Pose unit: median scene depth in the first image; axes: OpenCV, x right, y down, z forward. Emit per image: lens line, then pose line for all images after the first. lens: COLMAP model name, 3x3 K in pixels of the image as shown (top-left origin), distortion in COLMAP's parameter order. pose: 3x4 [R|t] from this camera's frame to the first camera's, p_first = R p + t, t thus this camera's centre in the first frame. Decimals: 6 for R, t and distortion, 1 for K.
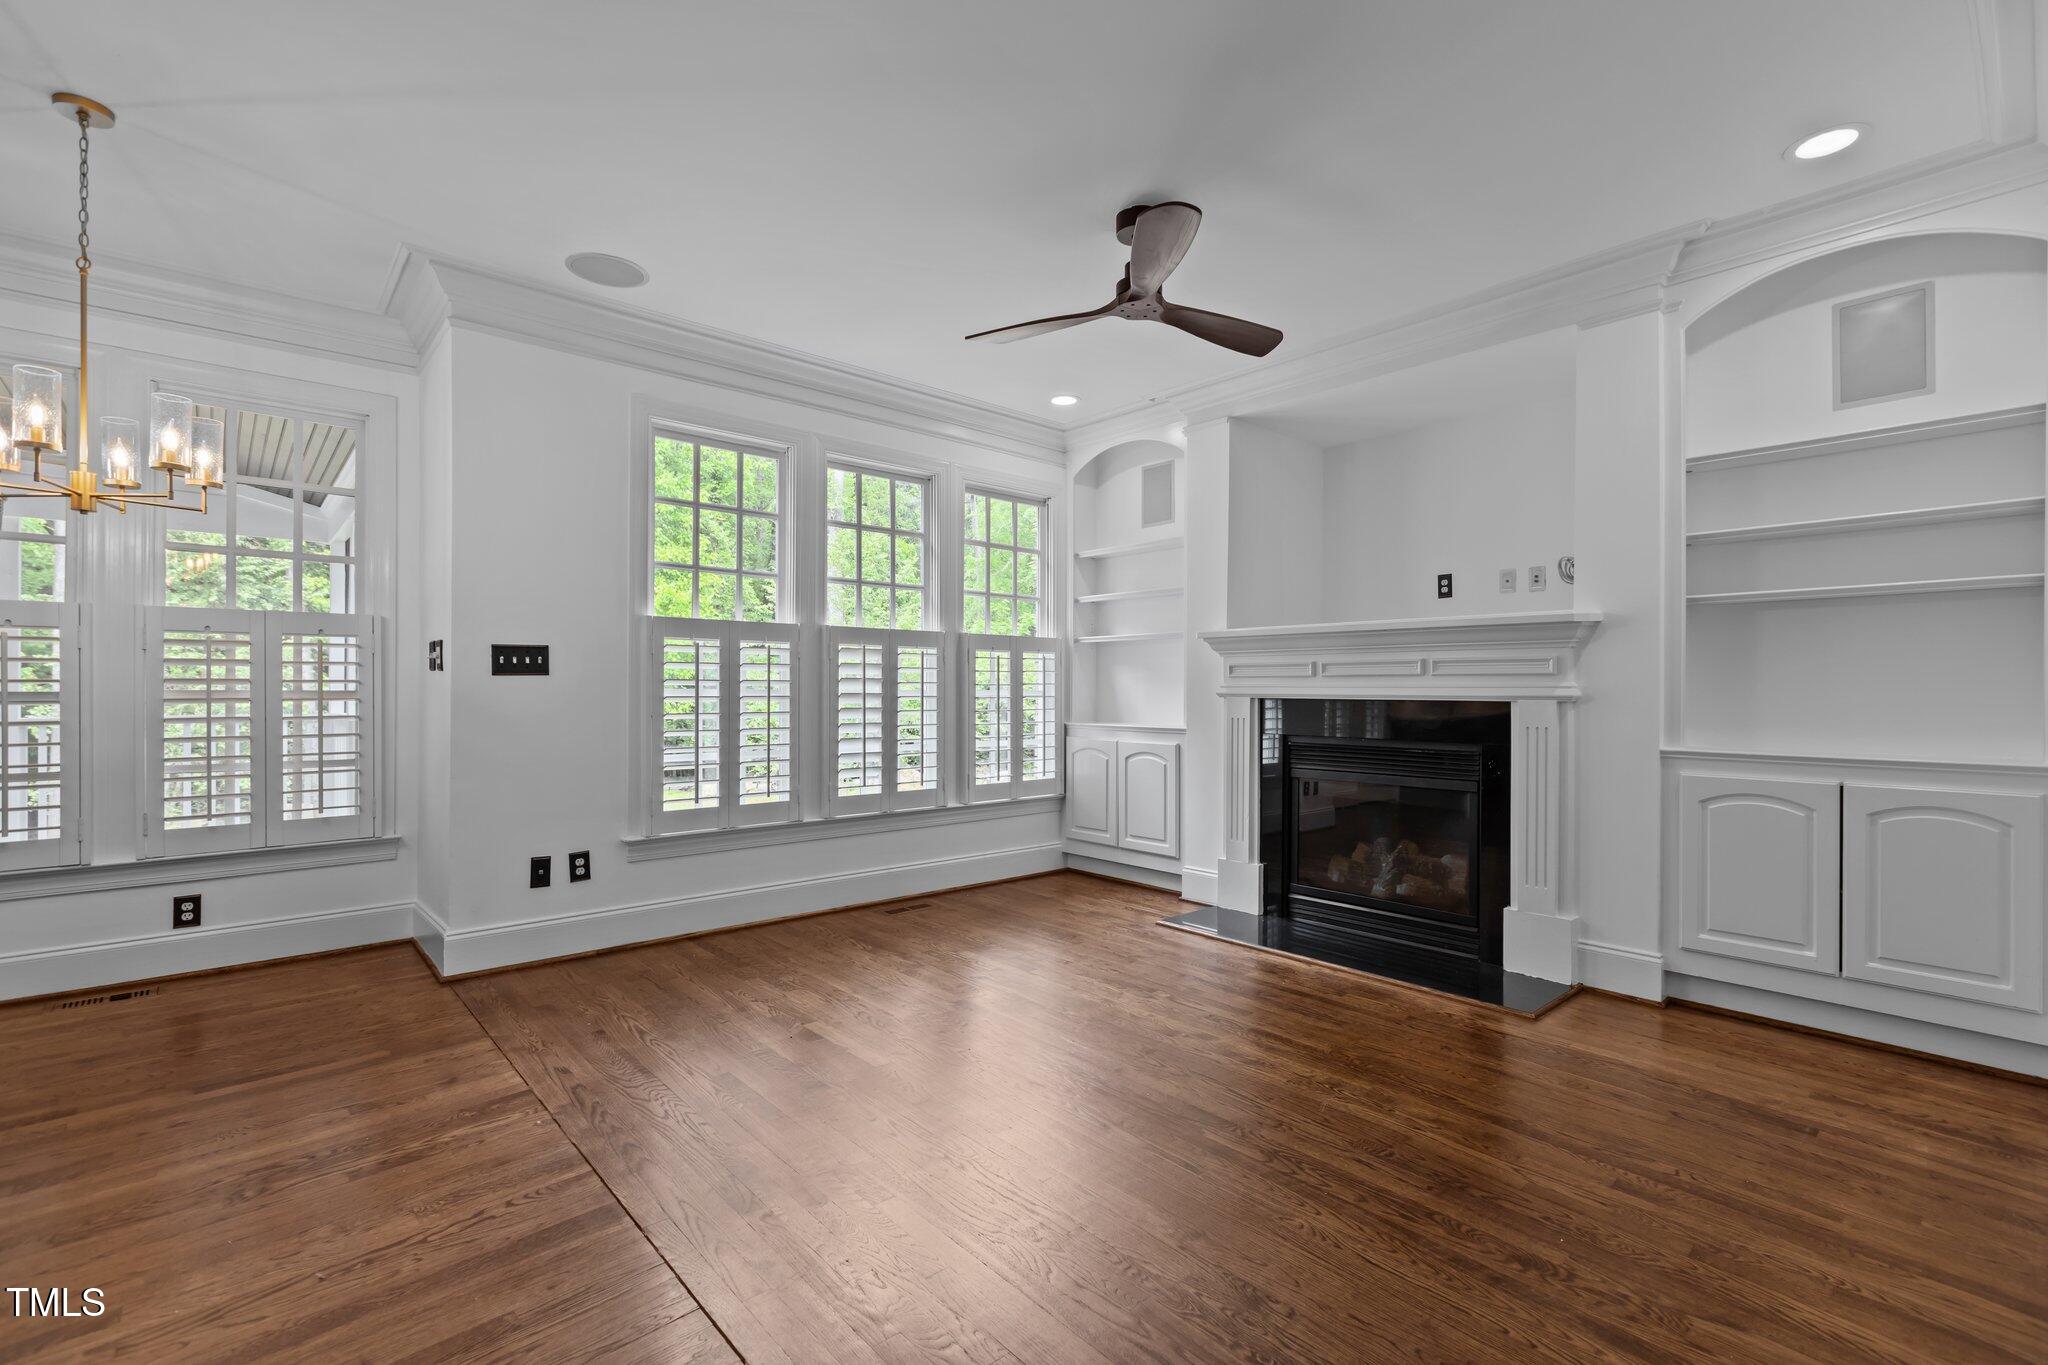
lens RADIAL K [[911.1, 0, 1023.0], [0, 911.1, 689.4], [0, 0, 1]] dist [0.002719, -0.000269]
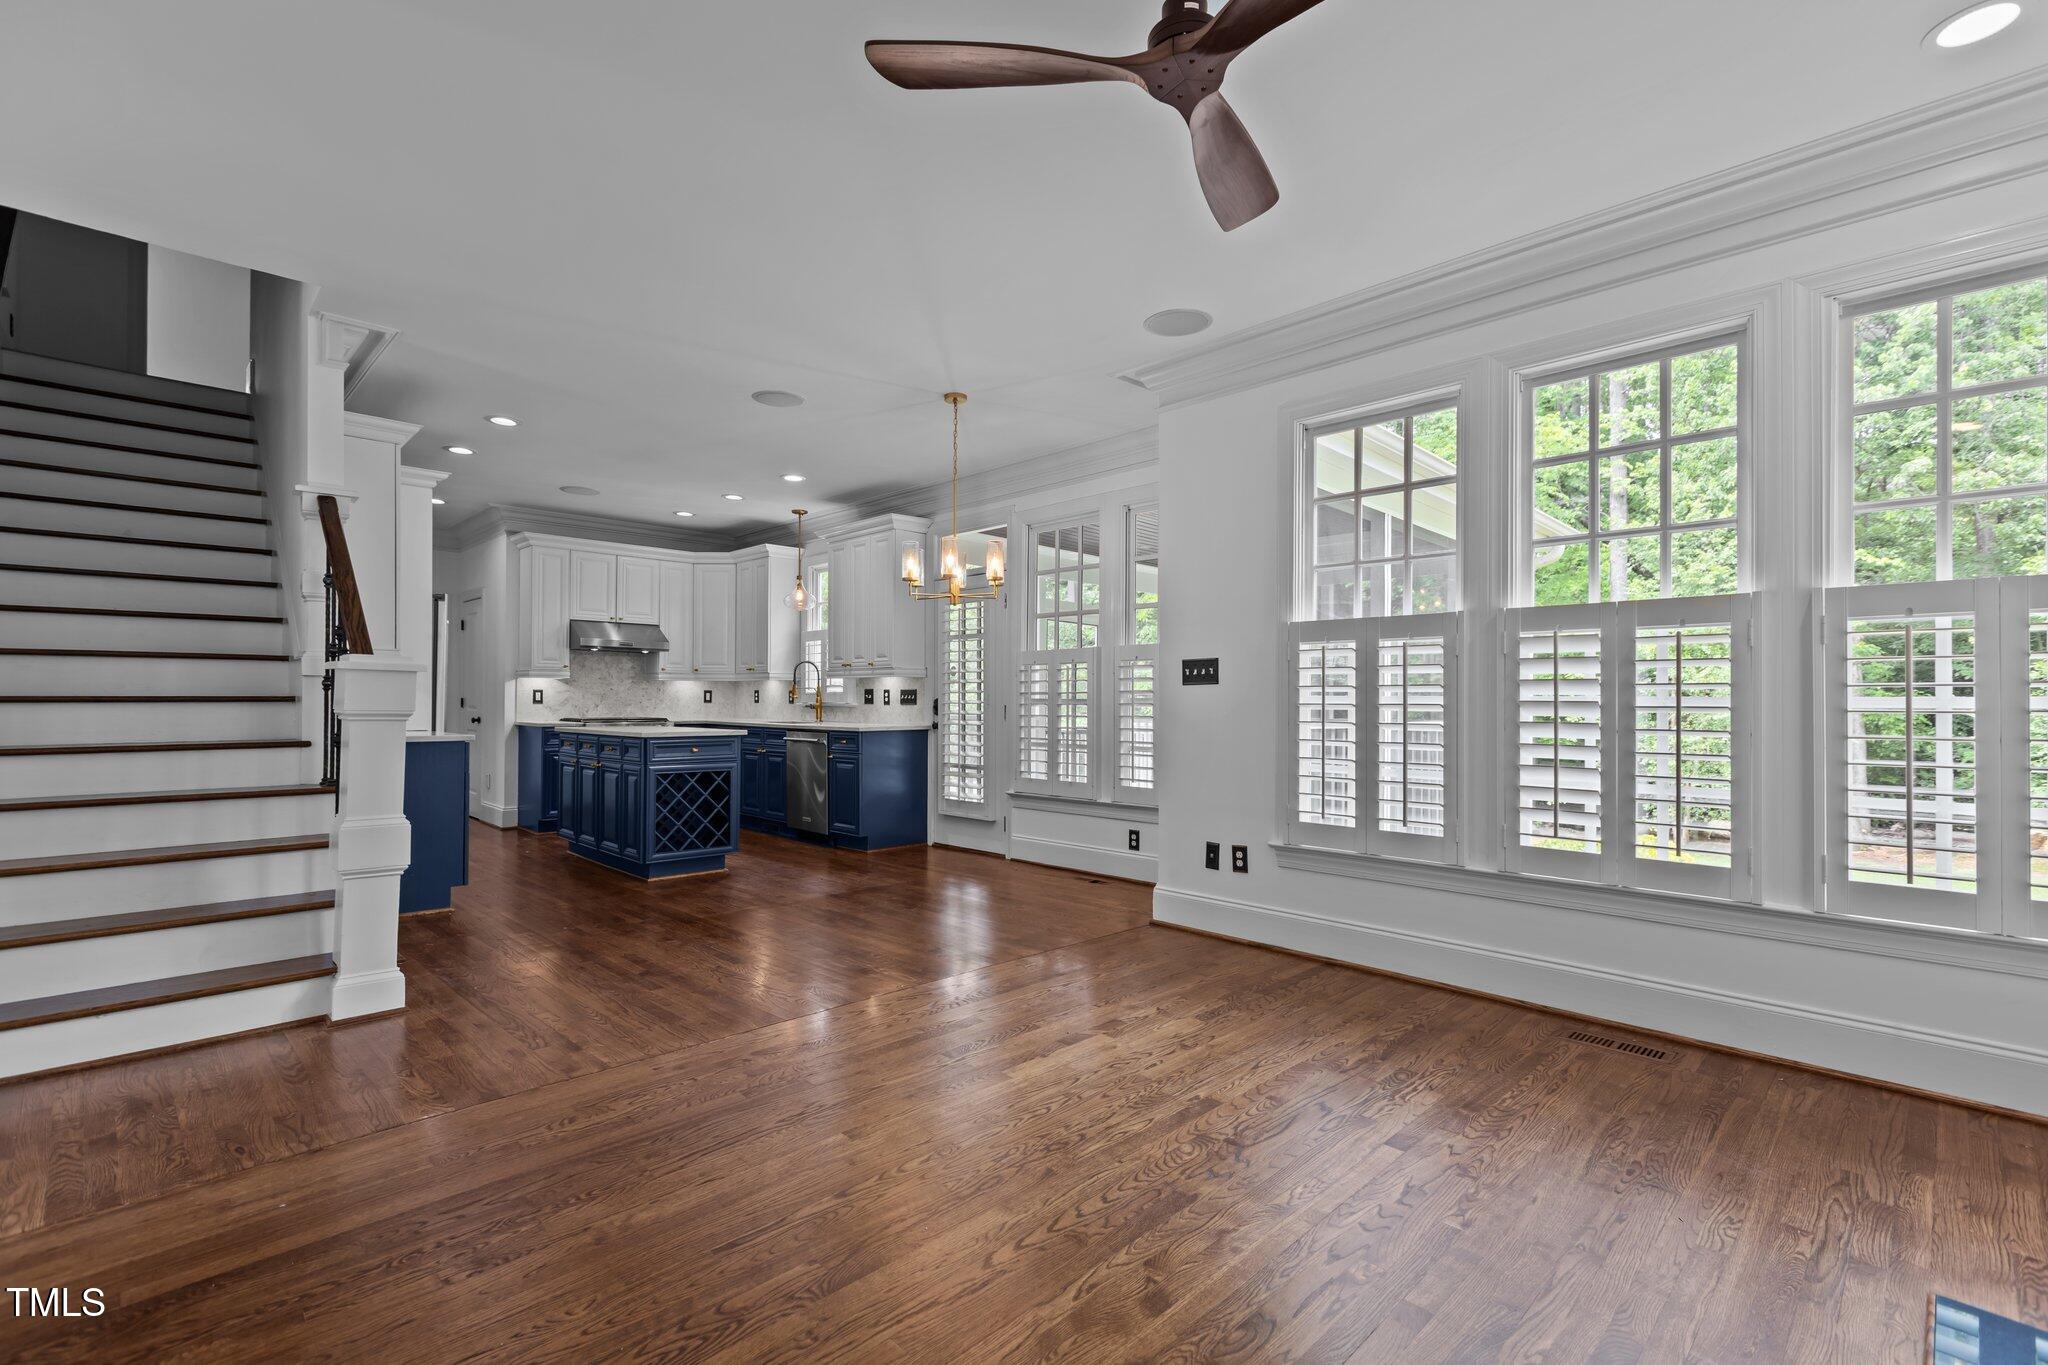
lens RADIAL K [[911.1, 0, 1027.4], [0, 911.1, 697.7], [0, 0, 1]] dist [0.002719, -0.000269]
pose [[0.051468, -0.003604, -0.998668, 0.569636], [-0.000716, 0.999993, -0.003646, 0.005246], [0.998674, 0.000903, 0.051465, 0.664657]]
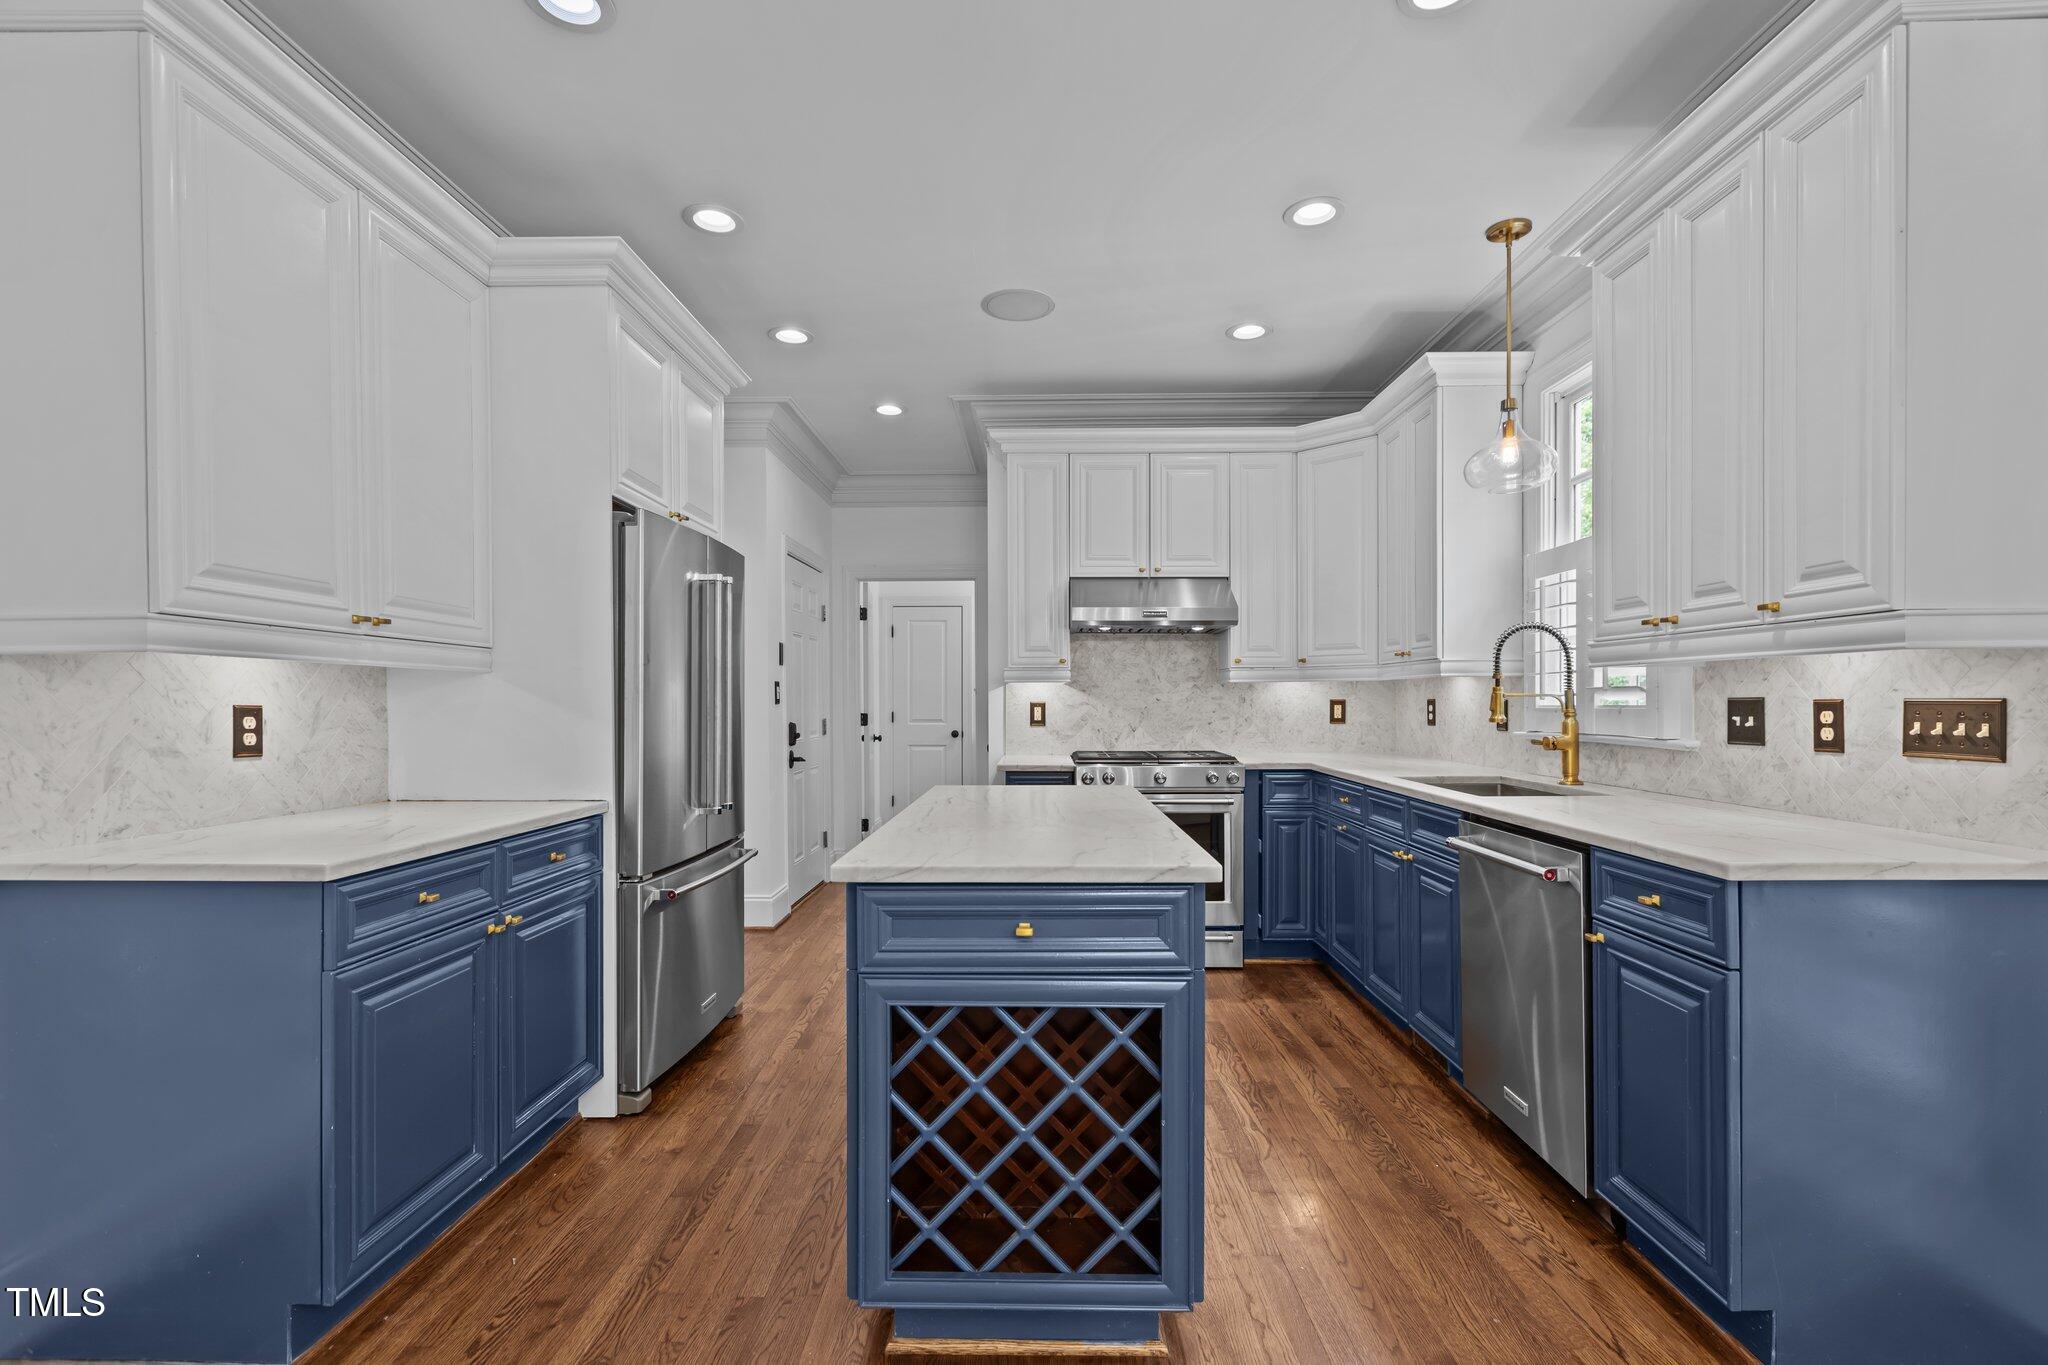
lens RADIAL K [[911.1, 0, 1021.2], [0, 911.1, 702.8], [0, 0, 1]] dist [0.002719, -0.000269]
pose [[-0.680535, 0.003384, -0.732707, -0.597409], [0.005379, 0.999985, -0.000378, -0.018200], [0.732695, -0.004198, -0.680544, 0.489634]]
